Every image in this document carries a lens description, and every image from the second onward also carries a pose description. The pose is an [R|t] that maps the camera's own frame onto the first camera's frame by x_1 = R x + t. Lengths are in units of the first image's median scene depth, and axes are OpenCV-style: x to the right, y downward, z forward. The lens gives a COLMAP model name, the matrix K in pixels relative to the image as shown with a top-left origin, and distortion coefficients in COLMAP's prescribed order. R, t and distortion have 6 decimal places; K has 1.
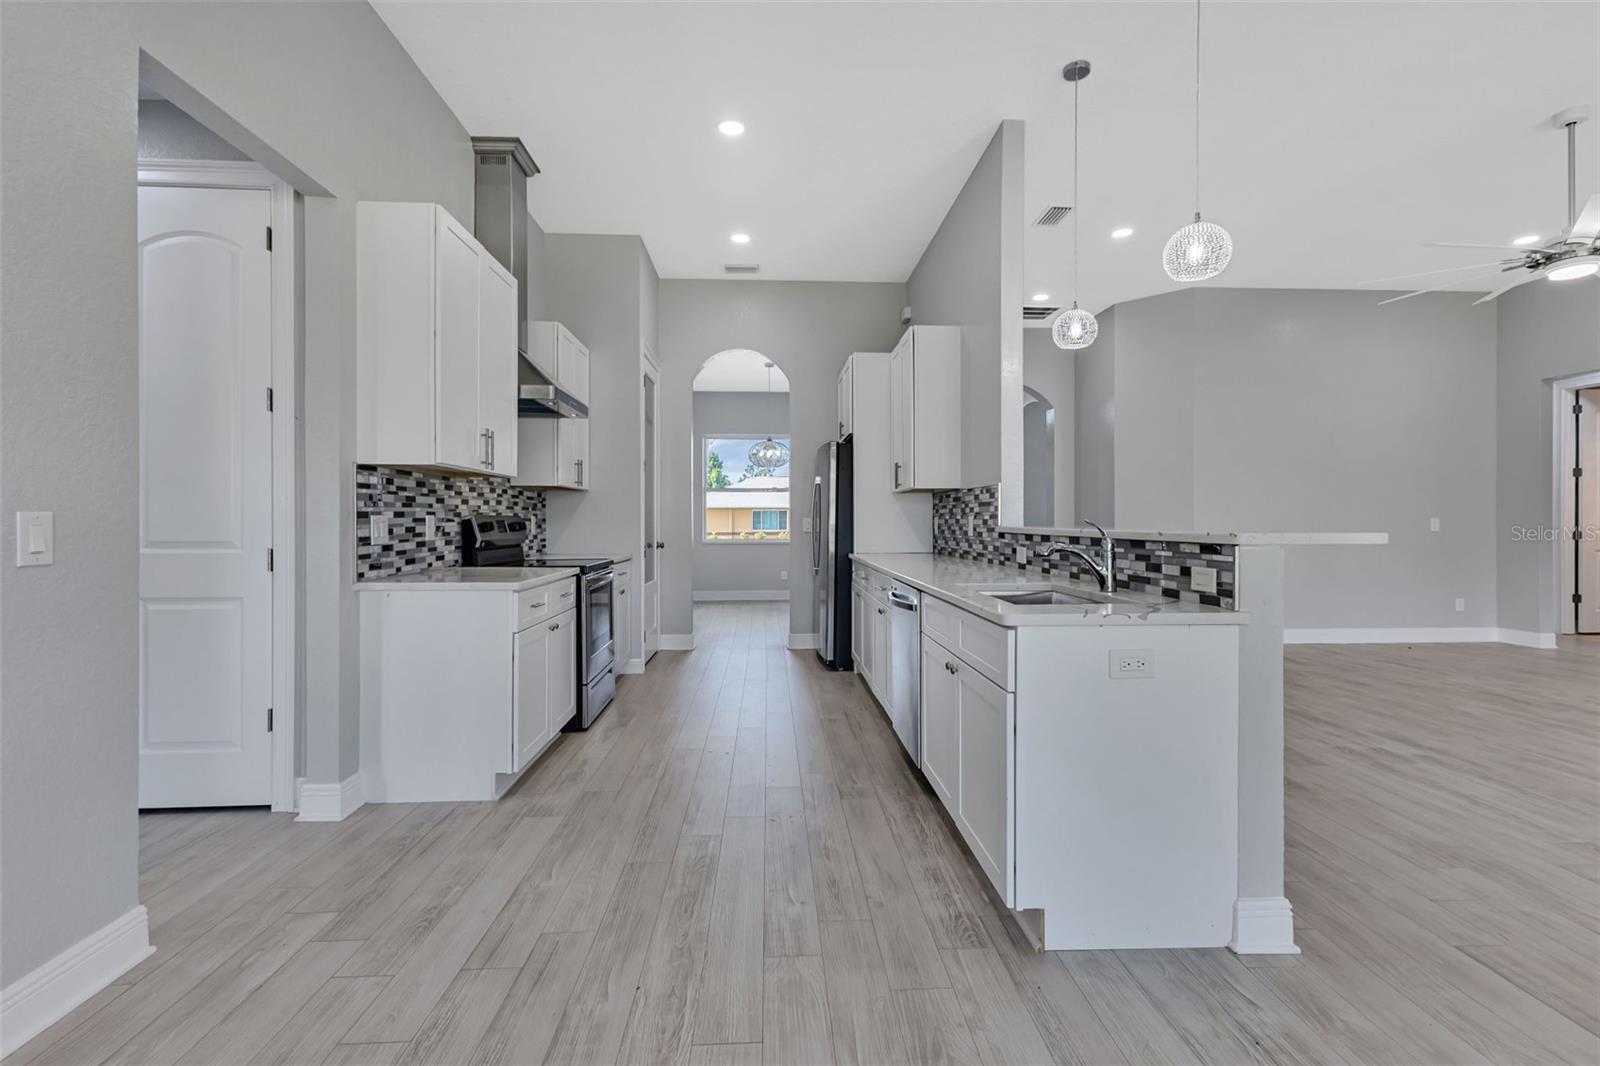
lens RADIAL K [[721.9, 0, 808.1], [0, 721.9, 522.9], [0, 0, 1]] dist [0.000427, 0.000105]
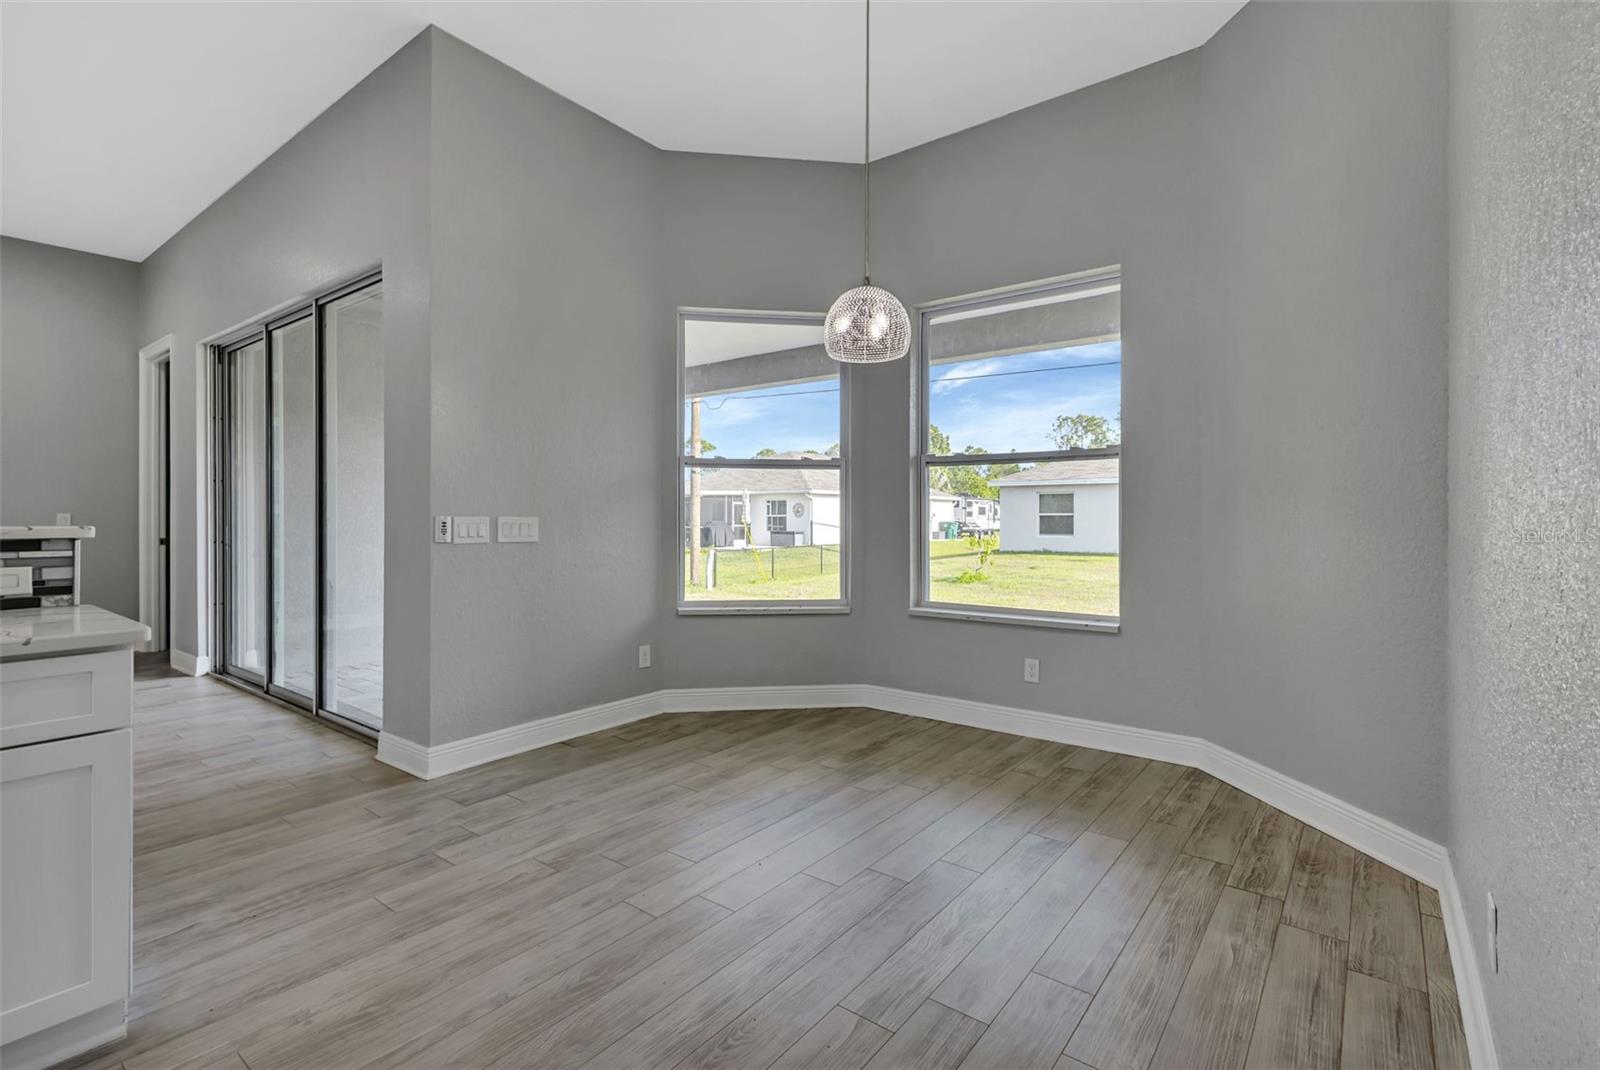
lens RADIAL K [[721.9, 0, 797.5], [0, 721.9, 527.6], [0, 0, 1]] dist [0.000427, 0.000105]
pose [[-0.760515, -0.002642, 0.649315, -0.788366], [0.001764, 0.999980, 0.006134, 0.010651], [-0.649318, 0.005810, -0.760495, 1.101123]]
